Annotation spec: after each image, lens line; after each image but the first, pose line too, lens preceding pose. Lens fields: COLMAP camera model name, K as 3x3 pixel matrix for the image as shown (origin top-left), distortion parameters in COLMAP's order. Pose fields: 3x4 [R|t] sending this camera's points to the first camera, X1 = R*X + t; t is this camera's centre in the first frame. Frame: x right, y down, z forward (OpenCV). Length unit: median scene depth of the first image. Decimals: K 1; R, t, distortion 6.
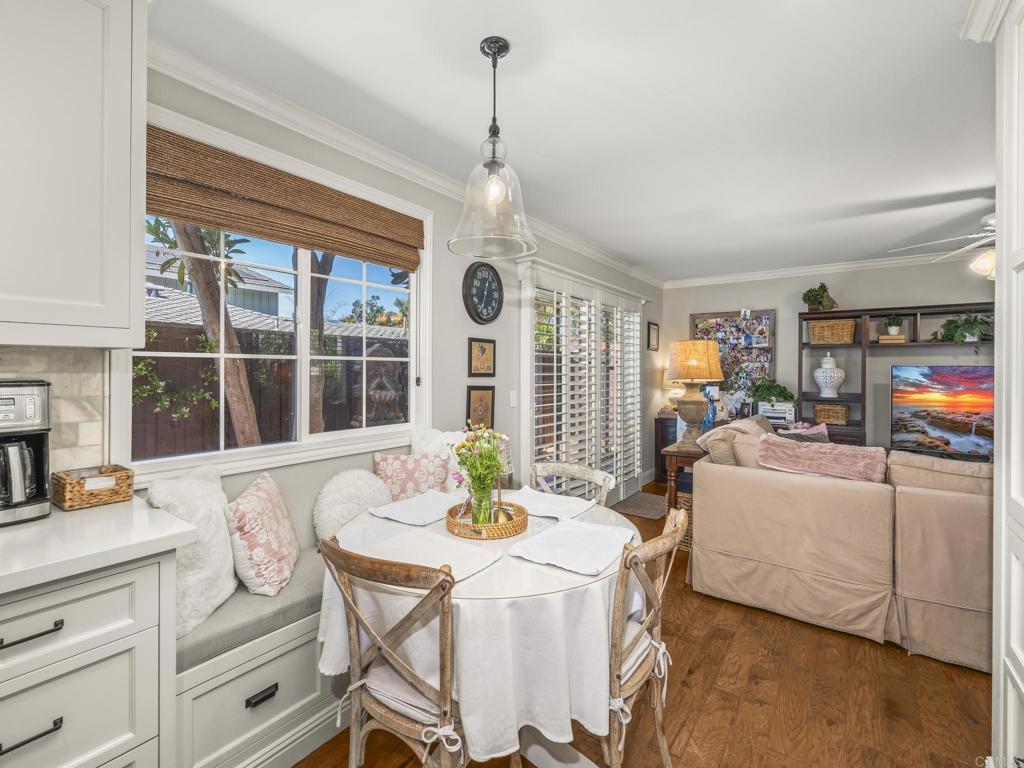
lens RADIAL K [[467.2, 0, 522.7], [0, 467.2, 369.7], [0, 0, 1]] dist [-0.001565, 0.000961]
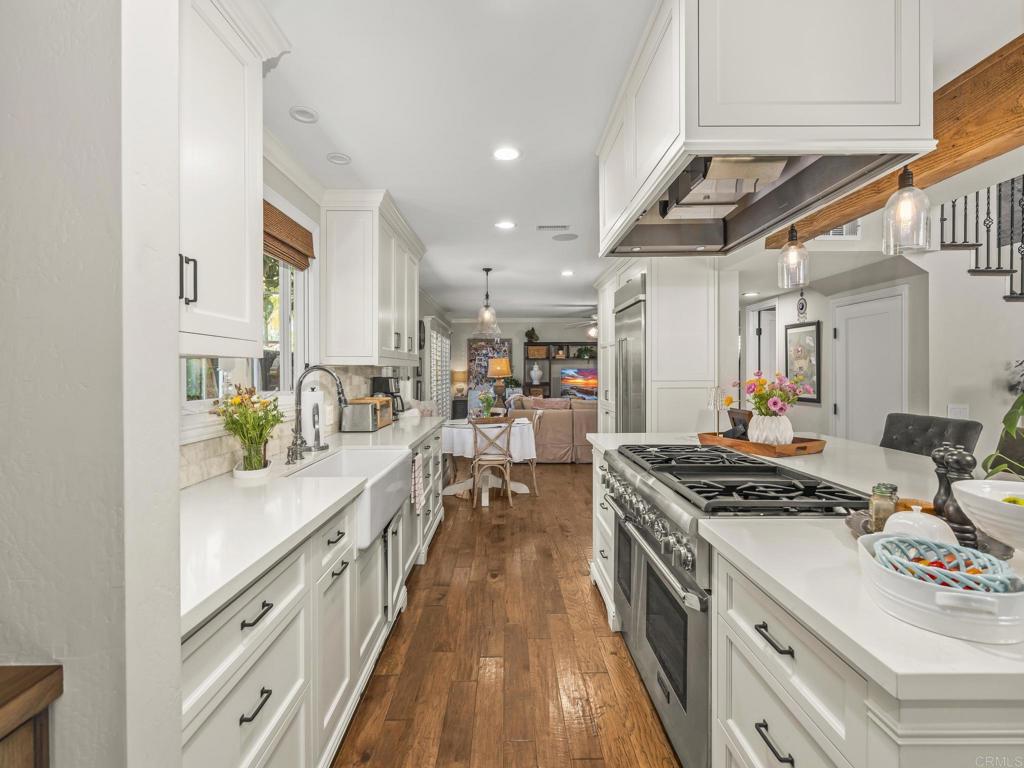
lens RADIAL K [[467.2, 0, 506.8], [0, 467.2, 376.3], [0, 0, 1]] dist [-0.001565, 0.000961]
pose [[0.815997, -0.013123, 0.577906, -0.642468], [0.009336, 0.999911, 0.009524, 0.004283], [-0.577980, -0.002376, 0.816047, -0.601134]]
